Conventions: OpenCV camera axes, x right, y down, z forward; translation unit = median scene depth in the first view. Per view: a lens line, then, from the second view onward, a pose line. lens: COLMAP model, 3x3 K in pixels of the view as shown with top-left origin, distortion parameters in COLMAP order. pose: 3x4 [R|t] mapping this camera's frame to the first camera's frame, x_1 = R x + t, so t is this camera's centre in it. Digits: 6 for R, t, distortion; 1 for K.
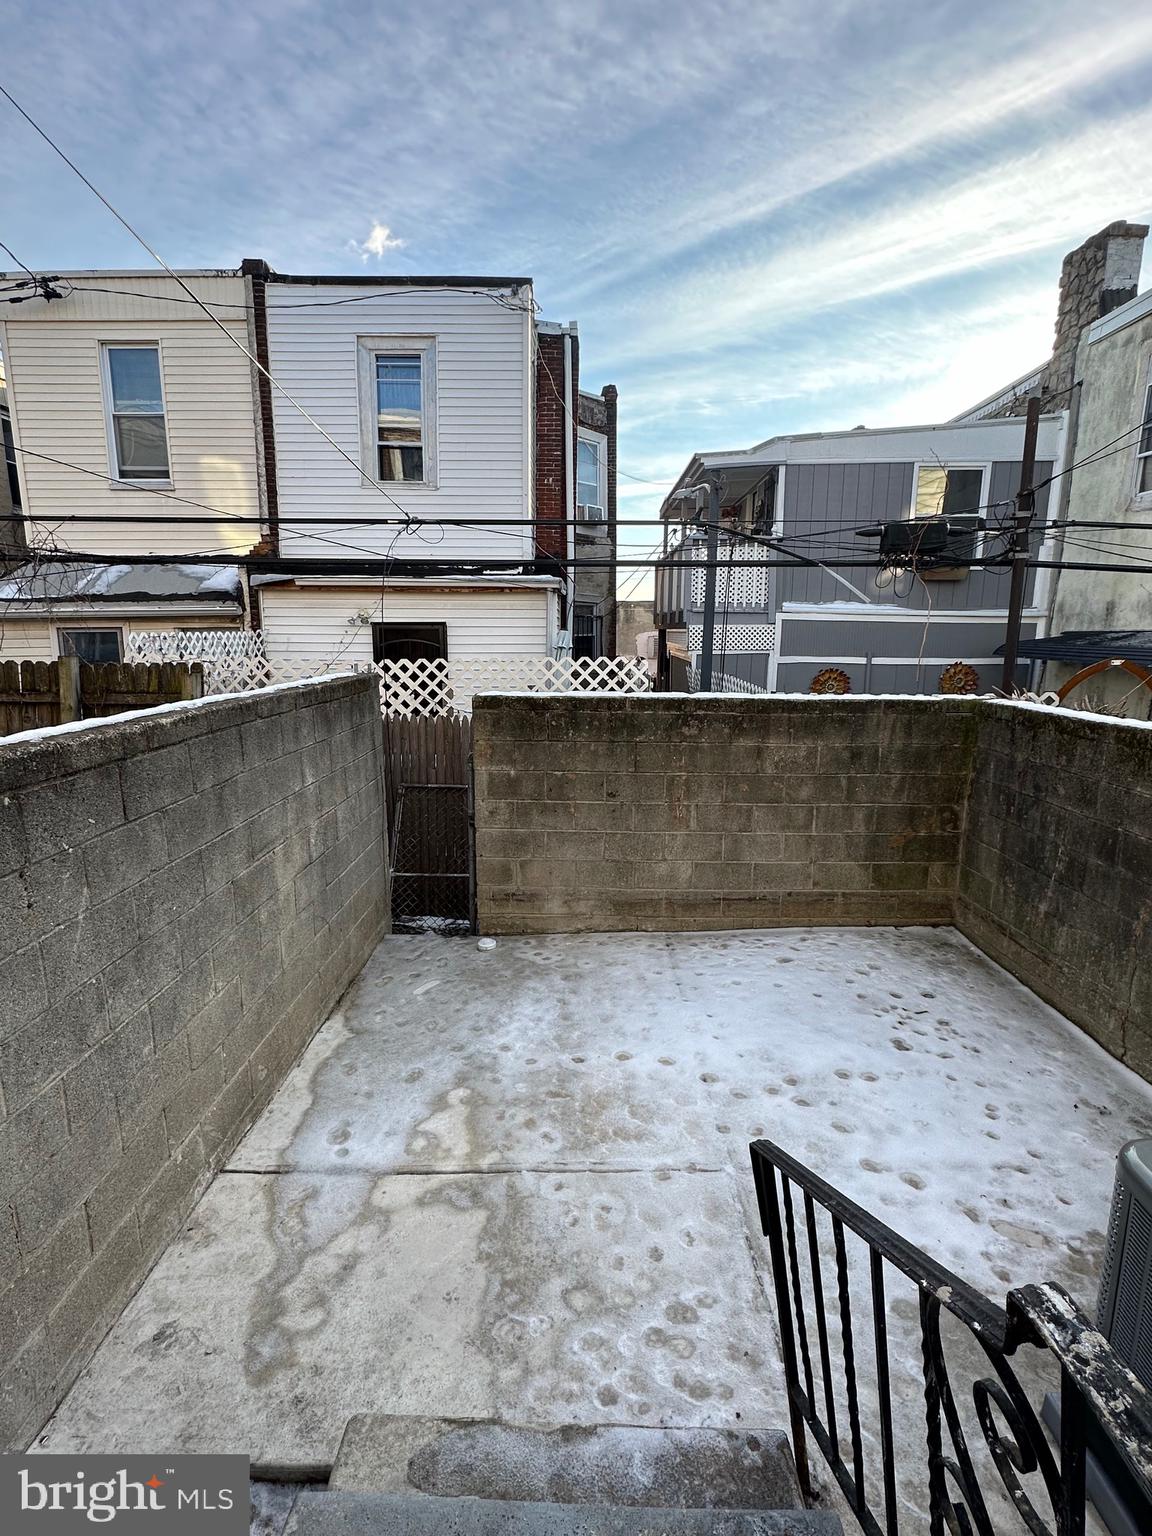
lens RADIAL K [[729.0, 0, 575.7], [0, 729.0, 764.3], [0, 0, 1]] dist [-0.004076, -0.001888]
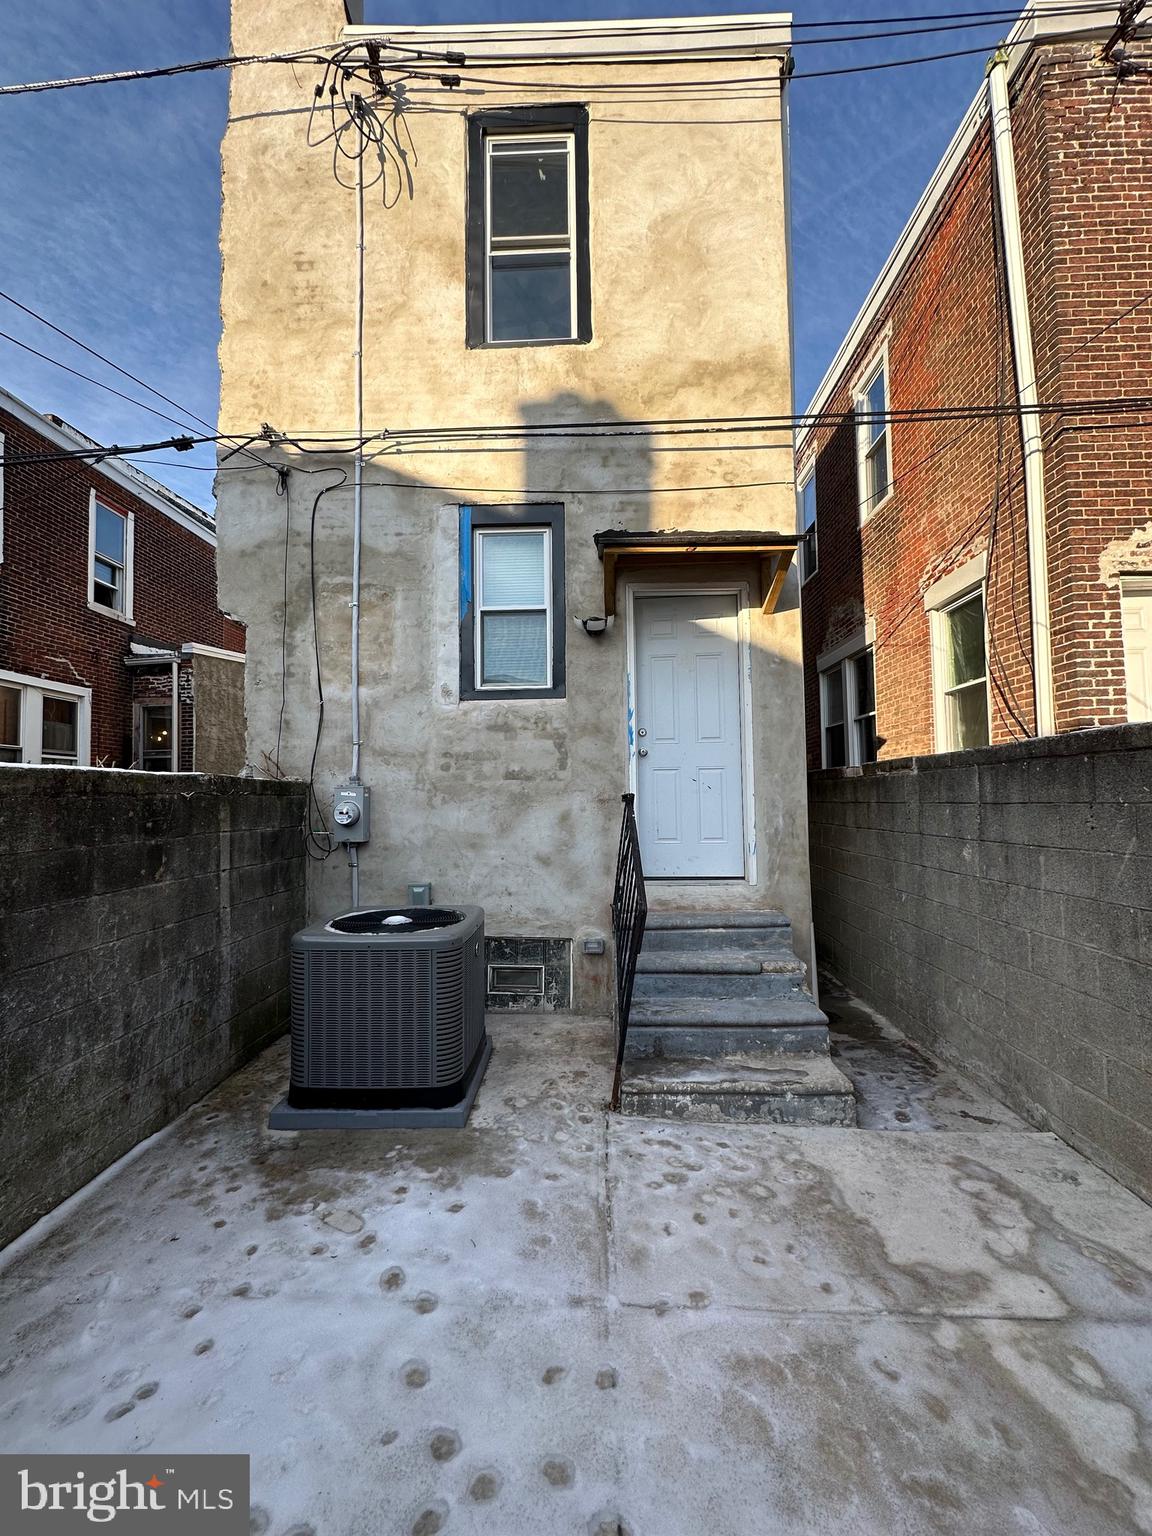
lens RADIAL K [[611.6, 0, 578.7], [0, 611.6, 768.3], [0, 0, 1]] dist [-0.004195, 0.000816]
pose [[-0.999741, 0.011118, 0.019852, 0.245112], [0.013686, 0.990845, 0.134308, -0.093852], [-0.018177, 0.134545, -0.990741, 1.680379]]
